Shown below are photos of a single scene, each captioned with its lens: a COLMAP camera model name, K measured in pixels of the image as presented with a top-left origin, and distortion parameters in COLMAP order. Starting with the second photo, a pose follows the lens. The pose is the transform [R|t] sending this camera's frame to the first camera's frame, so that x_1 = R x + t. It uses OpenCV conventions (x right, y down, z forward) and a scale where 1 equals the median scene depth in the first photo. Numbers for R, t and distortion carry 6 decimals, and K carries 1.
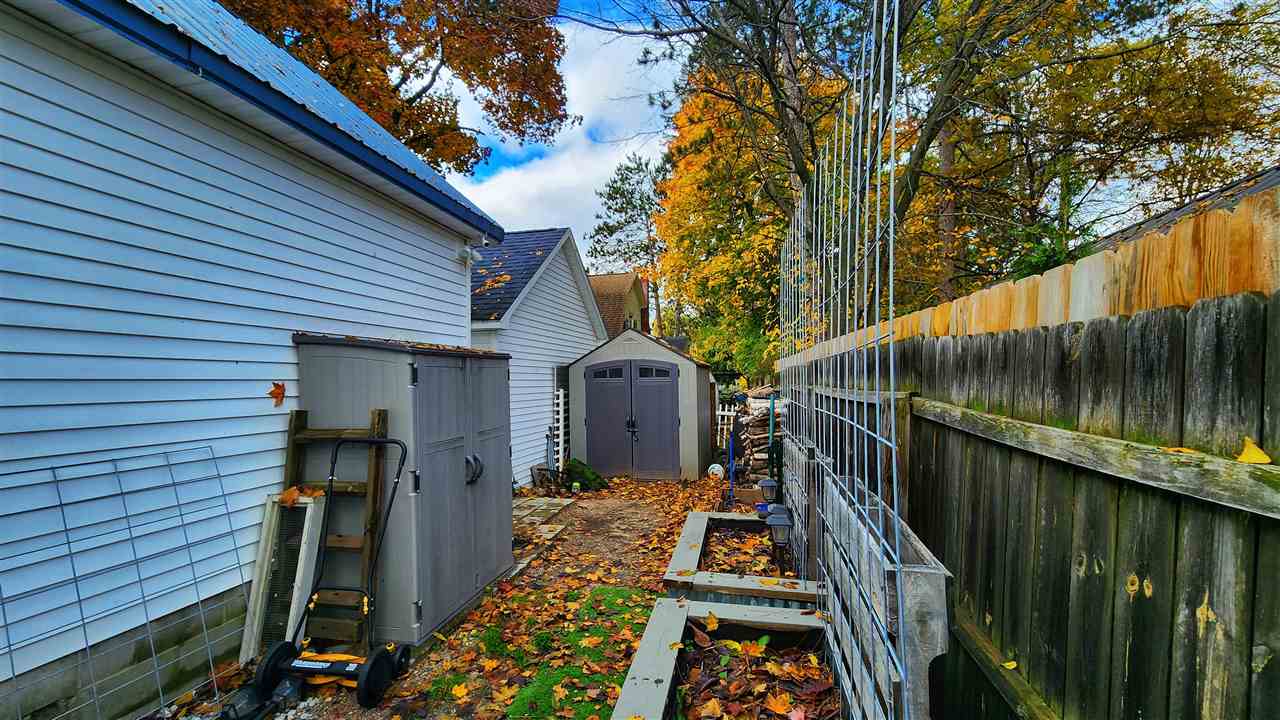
lens RADIAL K [[522.4, 0, 634.1], [0, 522.4, 369.4], [0, 0, 1]] dist [0.001944, -0.002043]
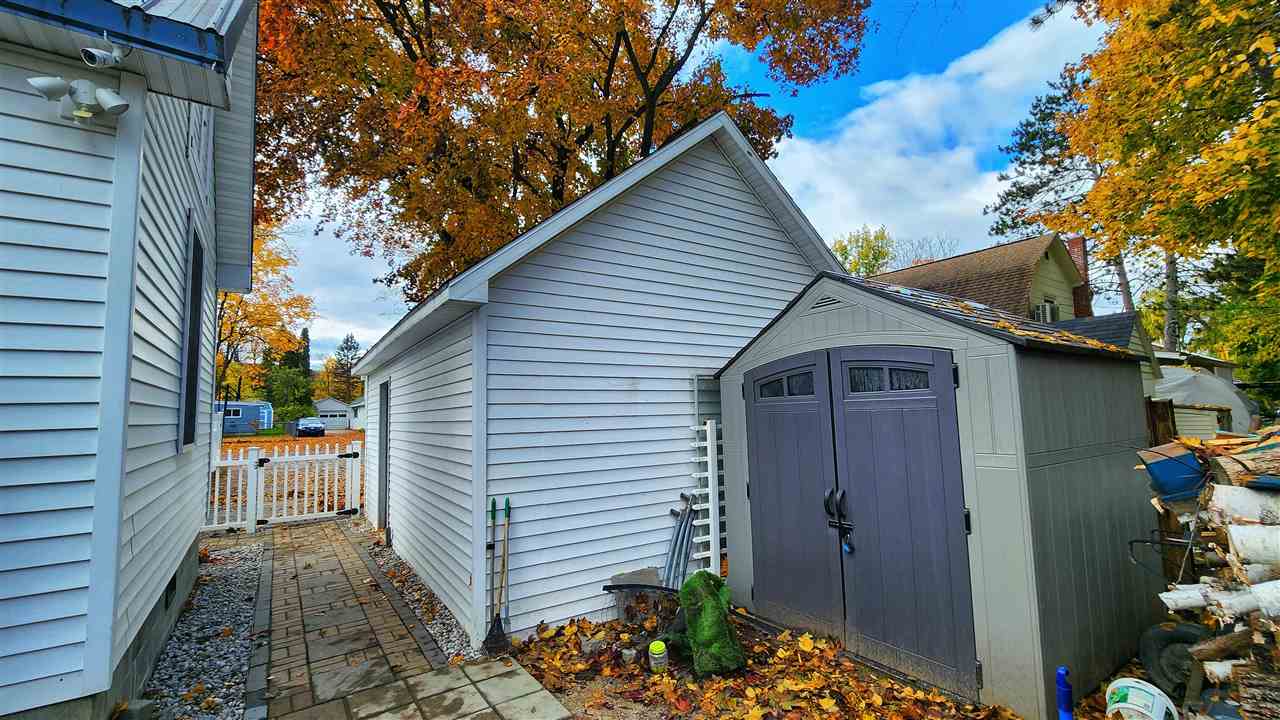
lens RADIAL K [[522.4, 0, 634.1], [0, 522.4, 369.4], [0, 0, 1]] dist [0.001944, -0.002043]
pose [[0.733199, -0.061931, -0.677188, 0.153951], [0.029175, 0.997792, -0.059663, 0.016576], [0.679388, 0.023988, 0.733387, 0.576650]]
